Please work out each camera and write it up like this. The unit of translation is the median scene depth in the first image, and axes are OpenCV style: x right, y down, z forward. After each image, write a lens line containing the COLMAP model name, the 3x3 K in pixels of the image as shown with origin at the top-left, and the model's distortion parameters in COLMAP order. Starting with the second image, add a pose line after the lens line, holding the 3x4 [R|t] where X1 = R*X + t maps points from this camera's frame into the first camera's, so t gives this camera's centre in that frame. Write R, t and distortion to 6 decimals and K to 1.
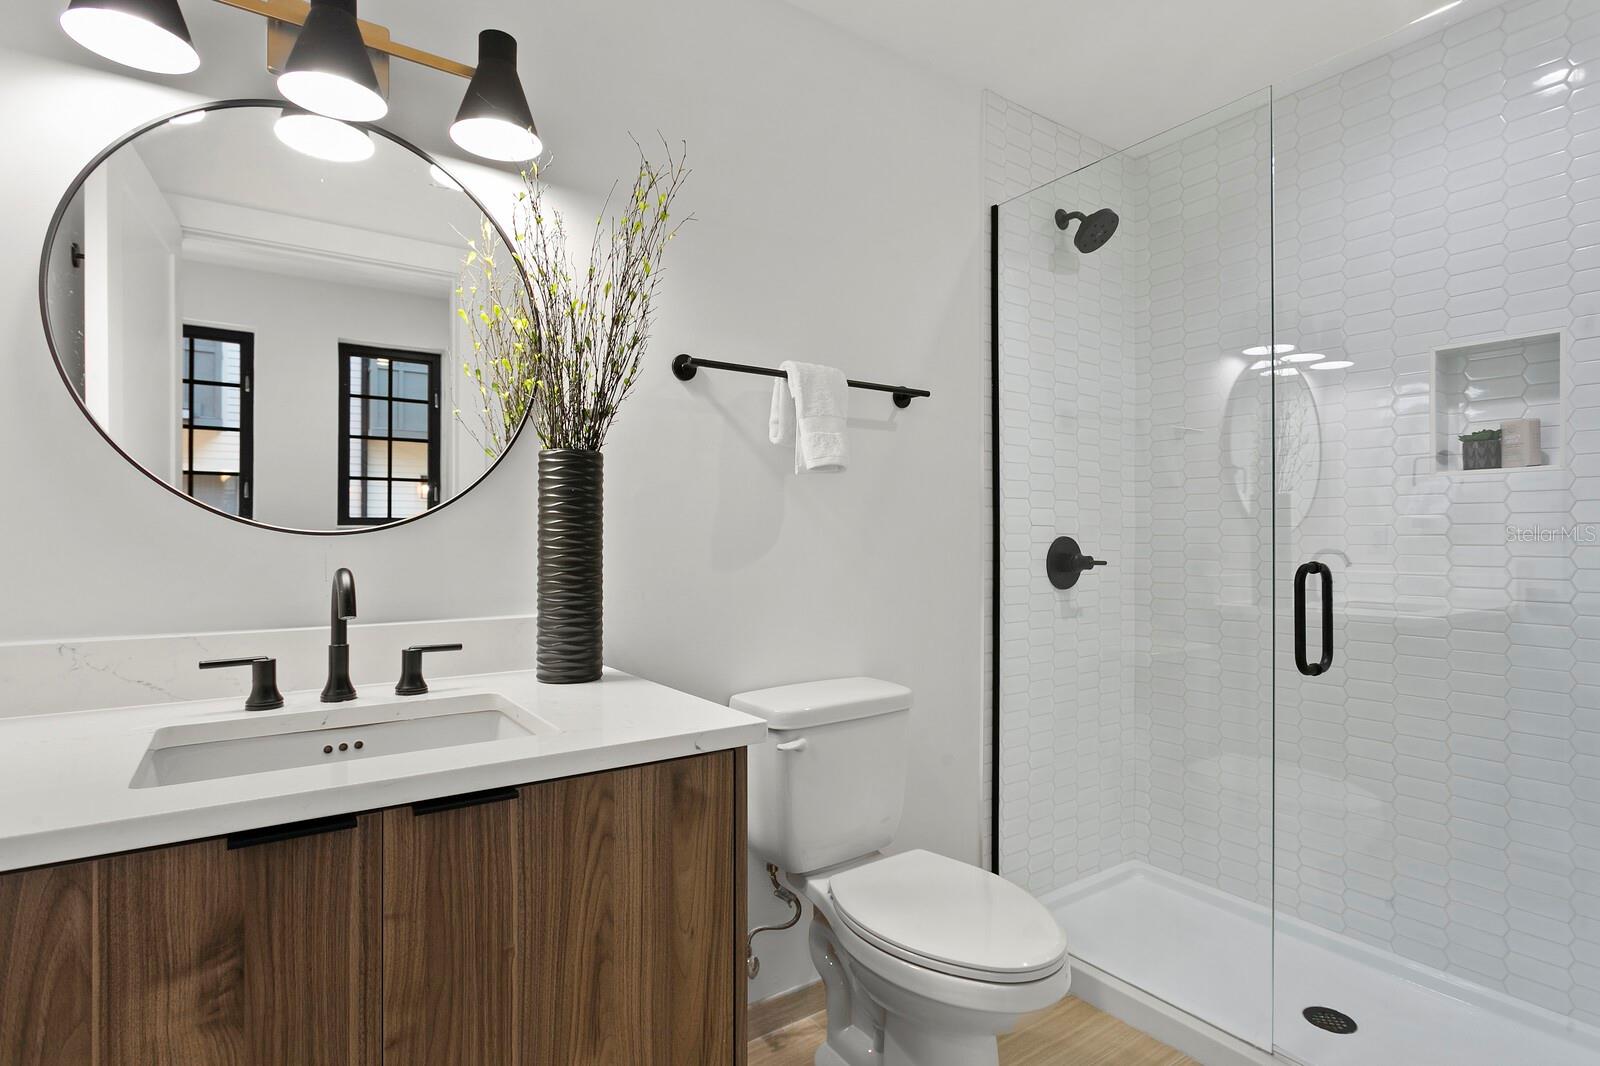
lens RADIAL K [[786.2, 0, 810.5], [0, 786.2, 532.4], [0, 0, 1]] dist [-0.013366, 0.004733]
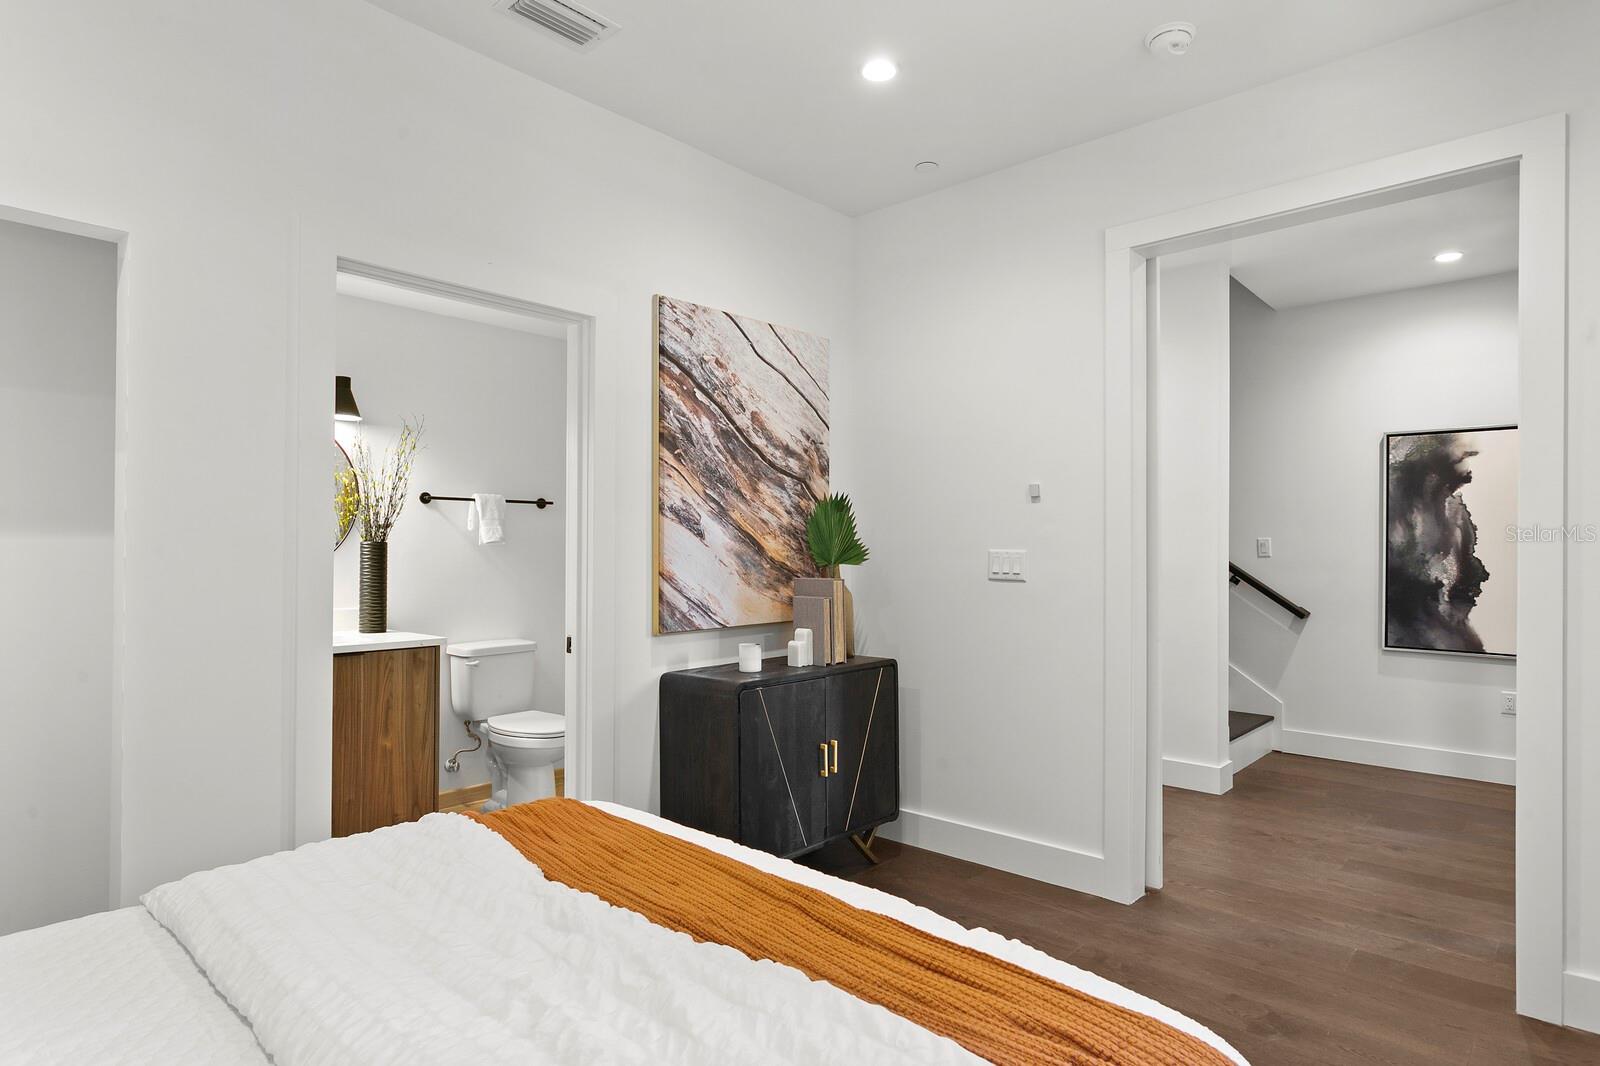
lens RADIAL K [[835.8, 0, 788.5], [0, 835.8, 535.3], [0, 0, 1]] dist [-0.000381, -0.000278]
pose [[0.977250, 0.002785, 0.212072, 0.420239], [0.000681, 0.999867, -0.016271, -0.078611], [-0.212089, 0.016045, 0.977119, -1.875284]]
